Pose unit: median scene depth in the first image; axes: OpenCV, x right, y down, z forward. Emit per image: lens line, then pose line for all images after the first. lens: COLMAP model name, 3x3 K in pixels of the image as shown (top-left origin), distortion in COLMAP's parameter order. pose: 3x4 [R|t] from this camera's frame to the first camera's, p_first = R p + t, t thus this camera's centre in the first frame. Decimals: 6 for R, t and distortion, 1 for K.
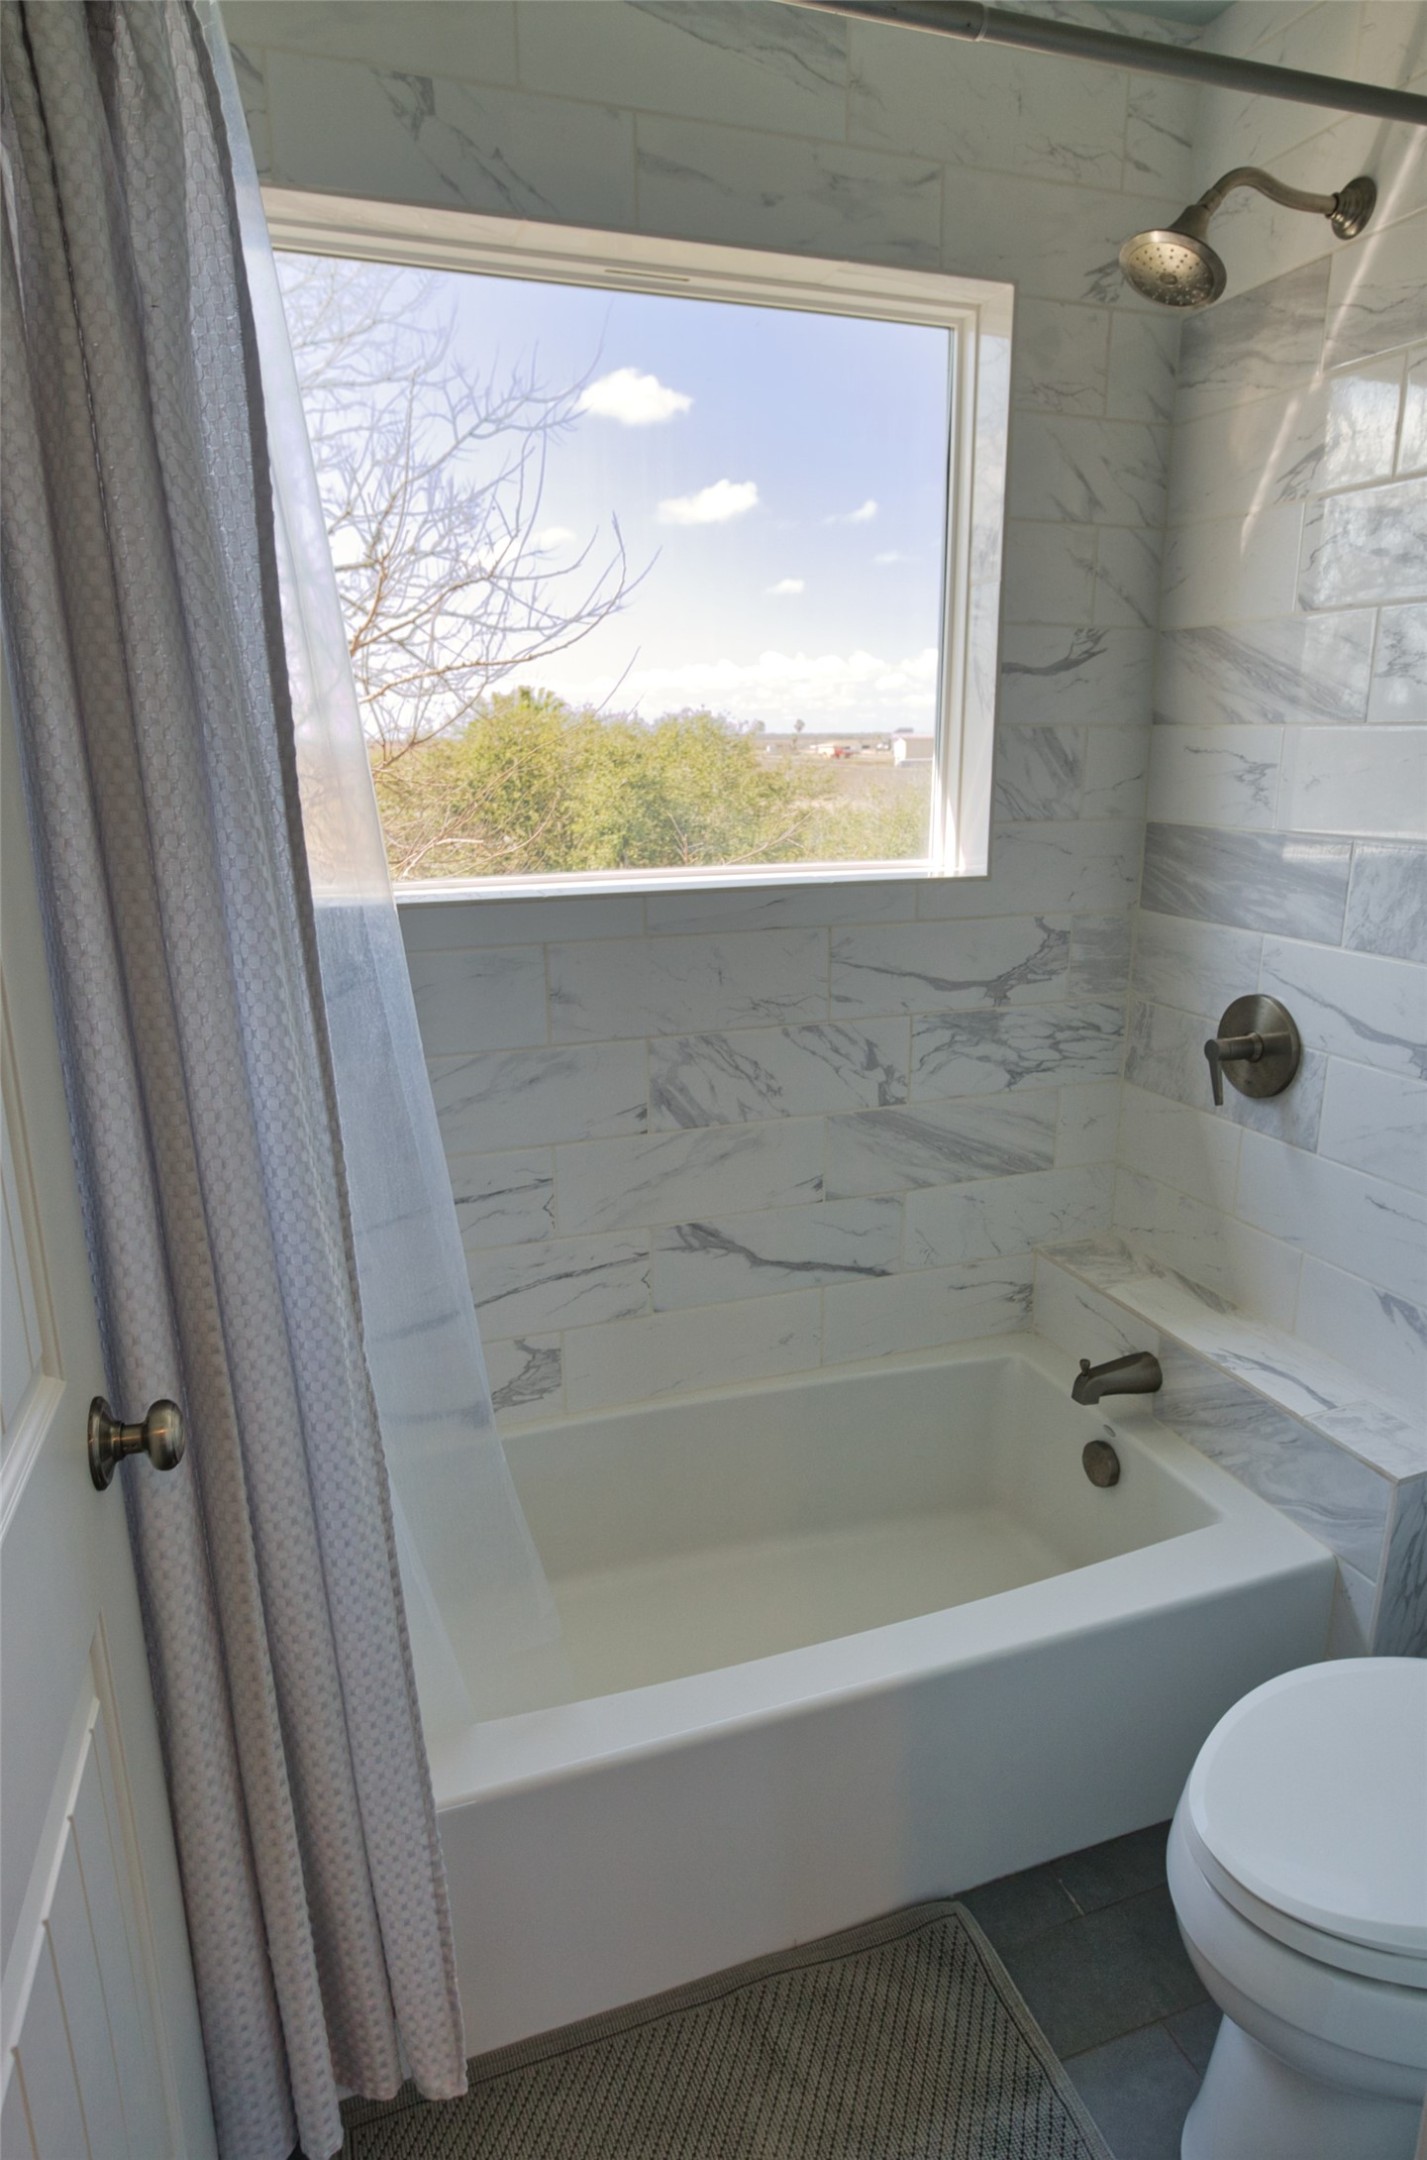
lens RADIAL K [[1234.8, 0, 708.1], [0, 1234.8, 1089.6], [0, 0, 1]] dist [-0.026724, 0.014866]
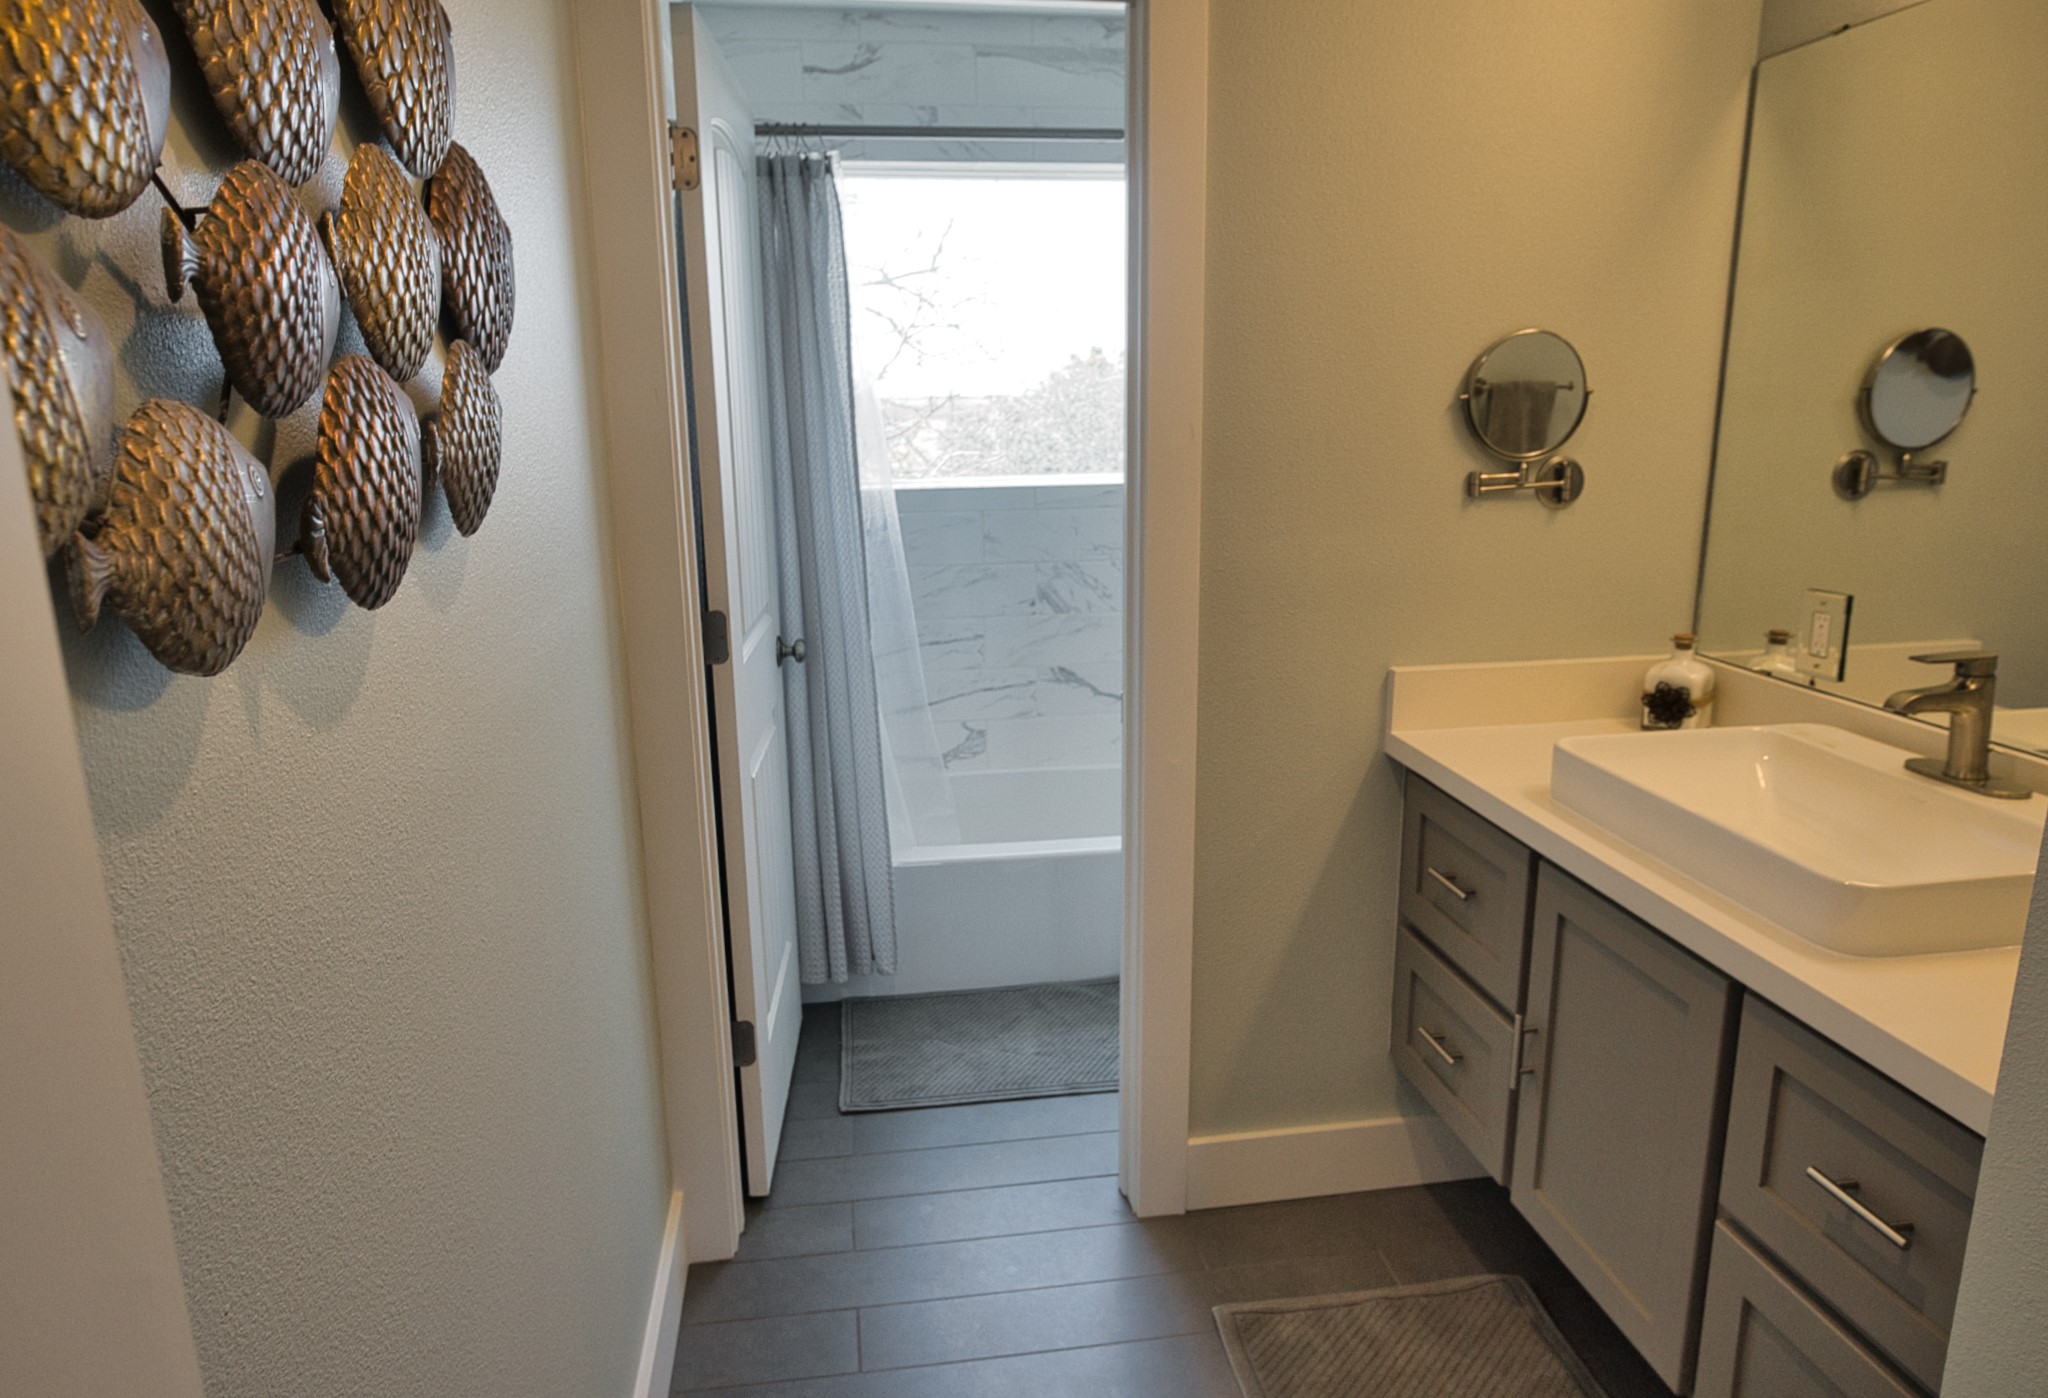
lens RADIAL K [[1262.6, 0, 1024.5], [0, 1262.6, 695.0], [0, 0, 1]] dist [-0.028397, 0.019498]
pose [[0.977220, 0.038259, -0.208752, 0.380427], [-0.046993, 0.998208, -0.037042, 0.256686], [0.206961, 0.046008, 0.977267, -0.973067]]
